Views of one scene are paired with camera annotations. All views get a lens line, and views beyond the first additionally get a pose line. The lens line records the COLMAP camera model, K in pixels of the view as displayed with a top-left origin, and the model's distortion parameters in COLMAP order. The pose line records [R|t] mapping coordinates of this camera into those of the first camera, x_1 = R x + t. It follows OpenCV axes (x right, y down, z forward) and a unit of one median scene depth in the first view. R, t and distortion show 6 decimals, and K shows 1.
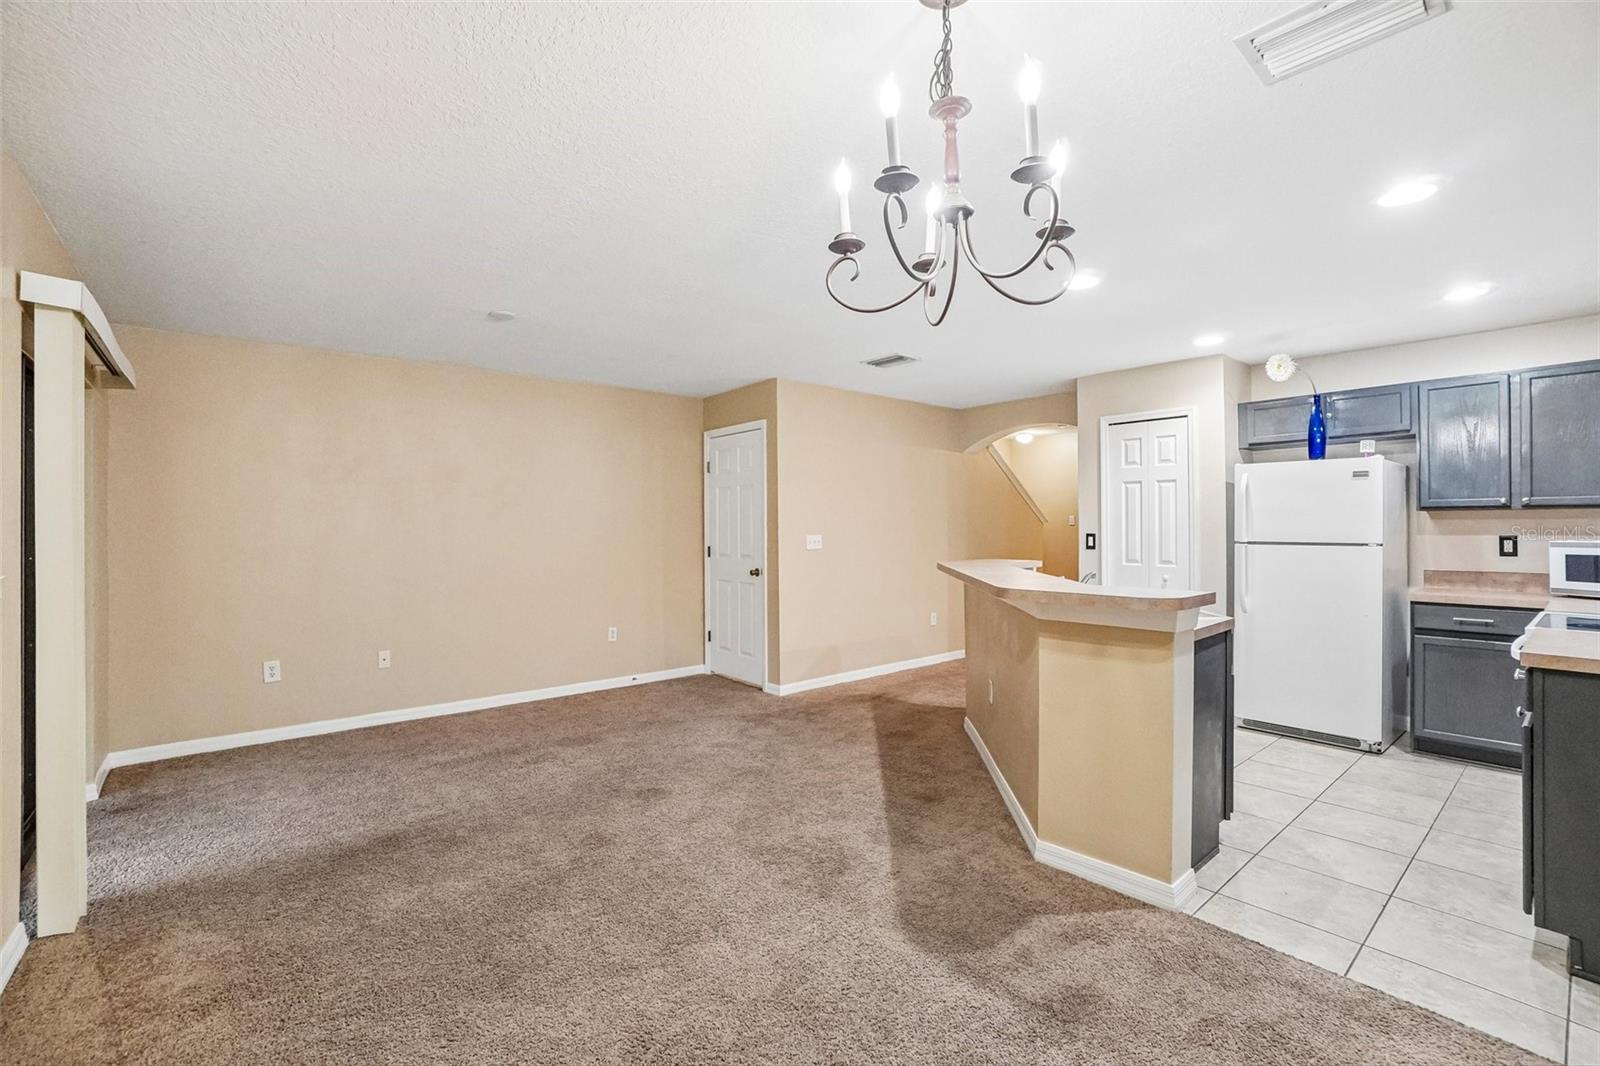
lens RADIAL K [[707.2, 0, 801.7], [0, 707.2, 524.0], [0, 0, 1]] dist [-0.063481, 0.023706]
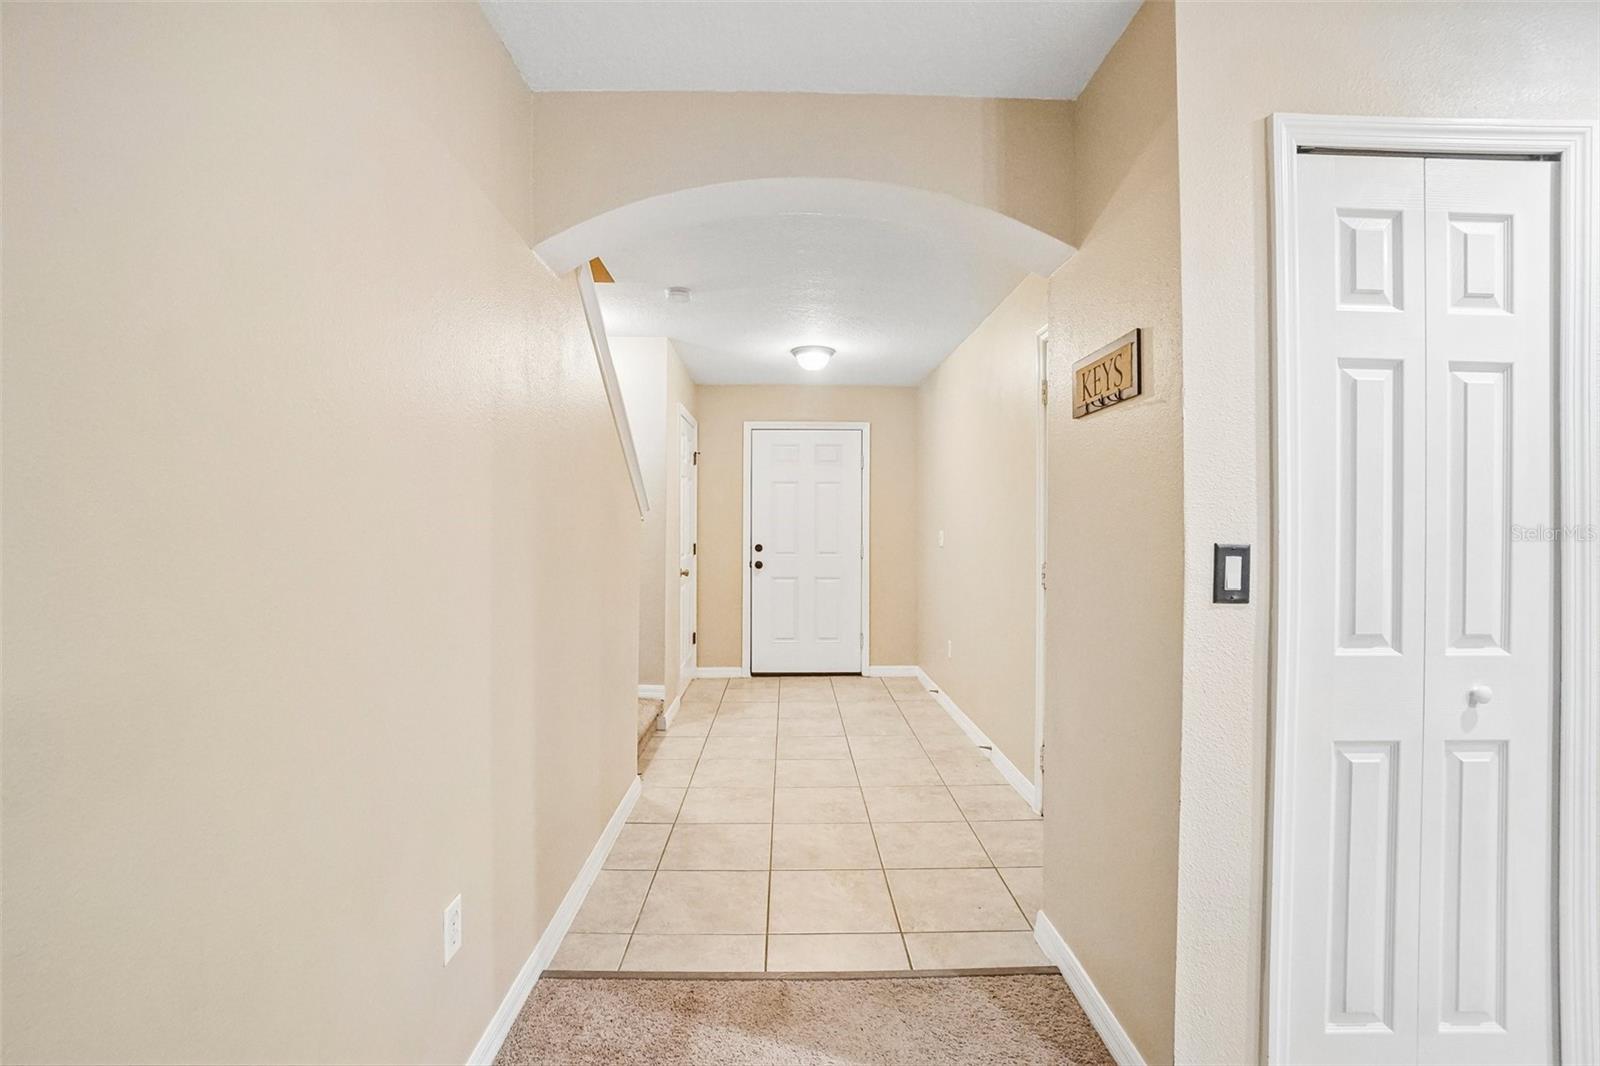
lens RADIAL K [[707.2, 0, 801.7], [0, 707.2, 524.0], [0, 0, 1]] dist [-0.063481, 0.023706]
pose [[0.628505, 0.010799, 0.777731, 0.134525], [-0.011481, 0.999923, -0.004606, 0.011674], [-0.777721, -0.006034, 0.628581, 1.197518]]
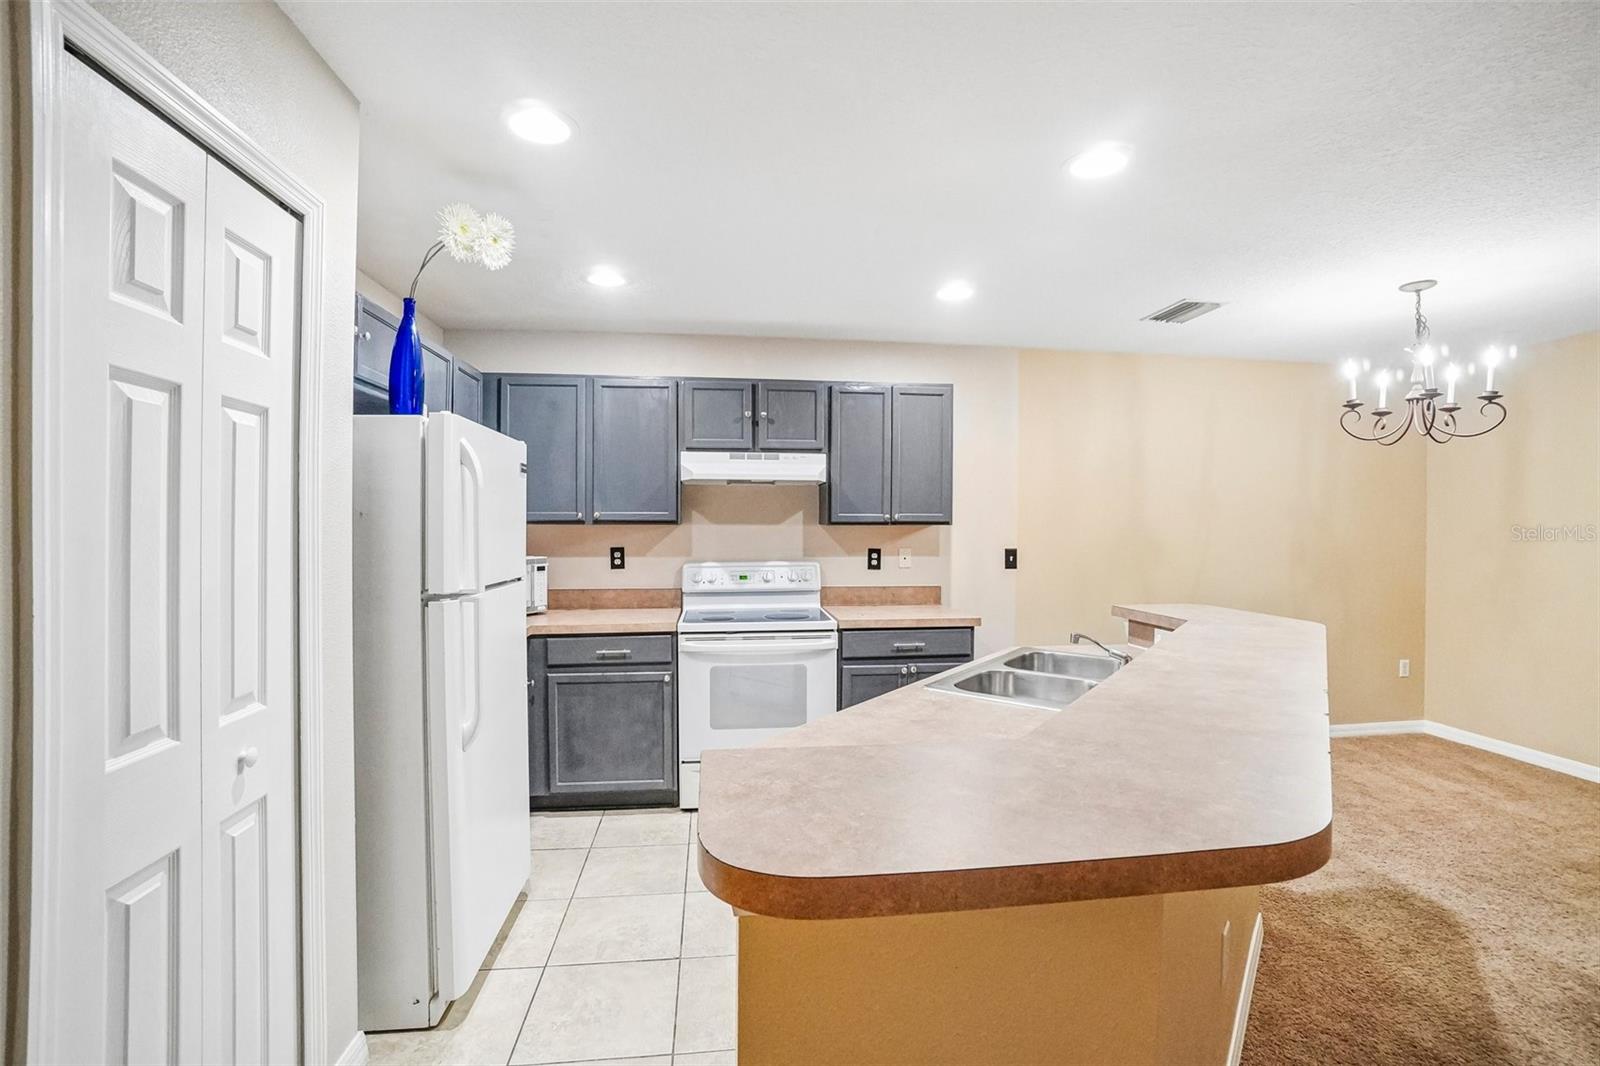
lens RADIAL K [[710.2, 0, 800.1], [0, 710.2, 523.4], [0, 0, 1]] dist [-0.063713, 0.022347]
pose [[-0.835456, 0.001317, 0.549556, 0.218191], [-0.002594, 0.999977, -0.006340, -0.016099], [-0.549551, -0.006723, -0.835433, 1.270497]]
